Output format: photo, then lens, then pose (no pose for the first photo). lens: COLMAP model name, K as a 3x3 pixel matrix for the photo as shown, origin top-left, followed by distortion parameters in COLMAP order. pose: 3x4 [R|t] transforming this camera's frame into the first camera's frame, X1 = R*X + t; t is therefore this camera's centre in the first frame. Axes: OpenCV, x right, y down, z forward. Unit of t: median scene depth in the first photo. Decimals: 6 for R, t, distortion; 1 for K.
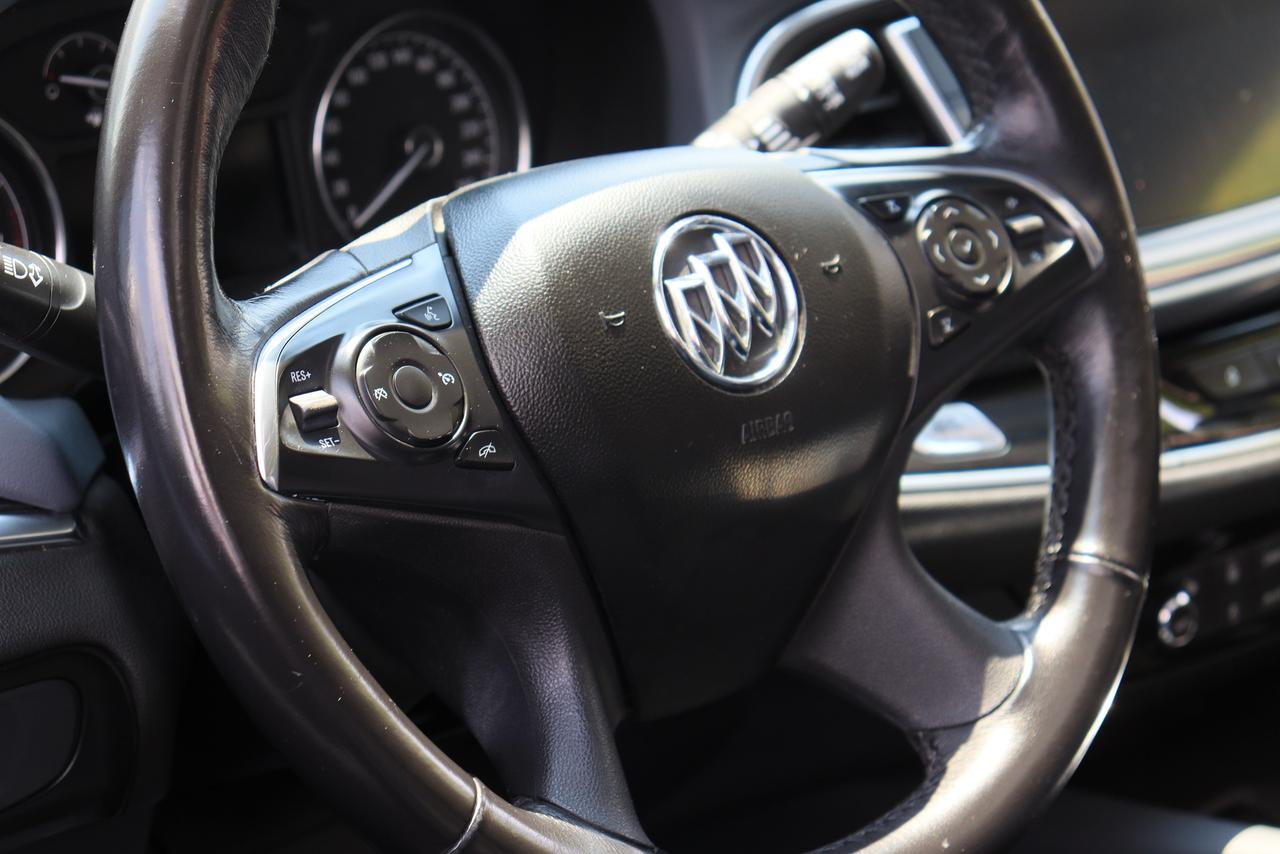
lens RADIAL K [[3330.7, 0, 639.9], [0, 3330.7, 426.8], [0, 0, 1]] dist [-0.295427, 0.000000]
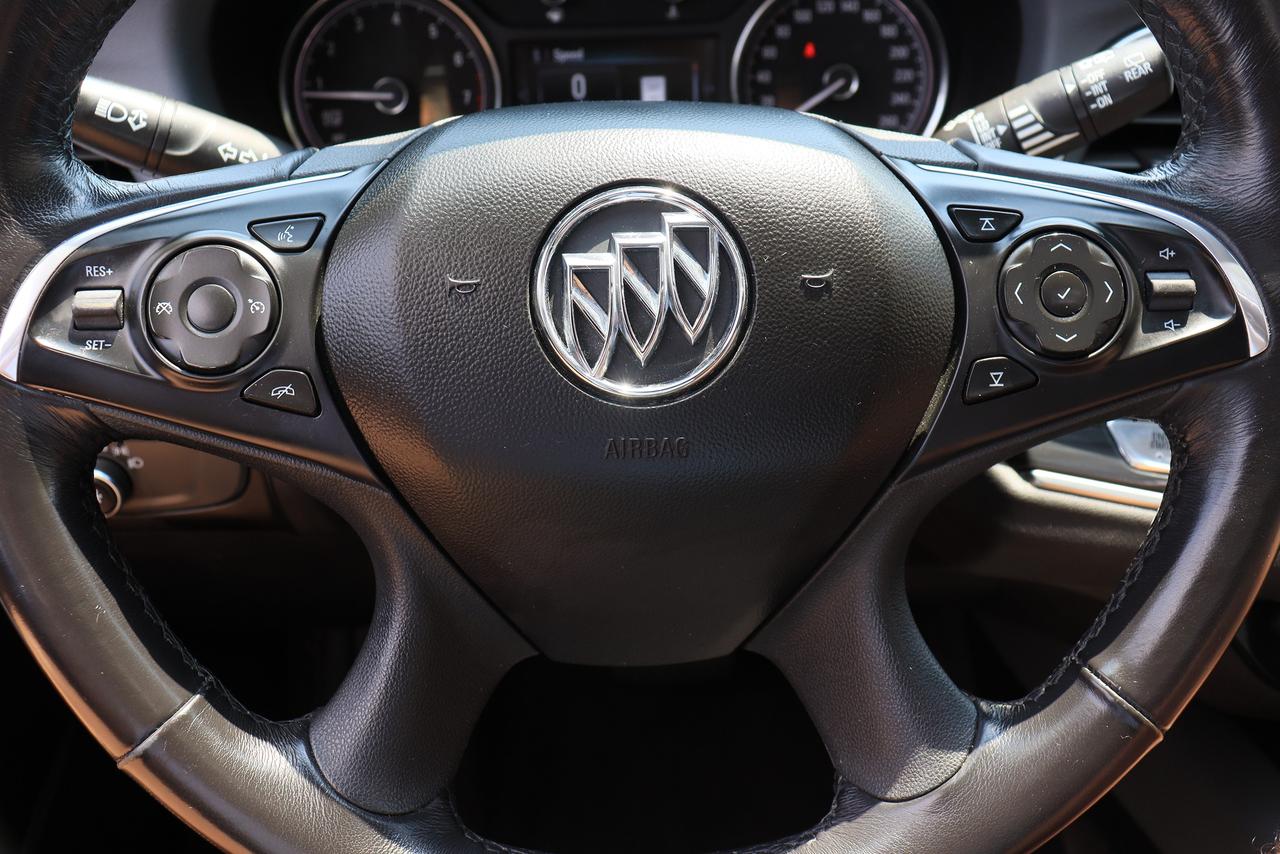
lens RADIAL K [[1171.2, 0, 643.6], [0, 1171.2, 436.0], [0, 0, 1]] dist [-0.114225, 0.000000]
pose [[0.766292, 0.334930, -0.548287, 0.190872], [-0.197954, 0.934937, 0.294460, -0.086467], [0.611237, -0.117107, 0.782736, 0.712785]]
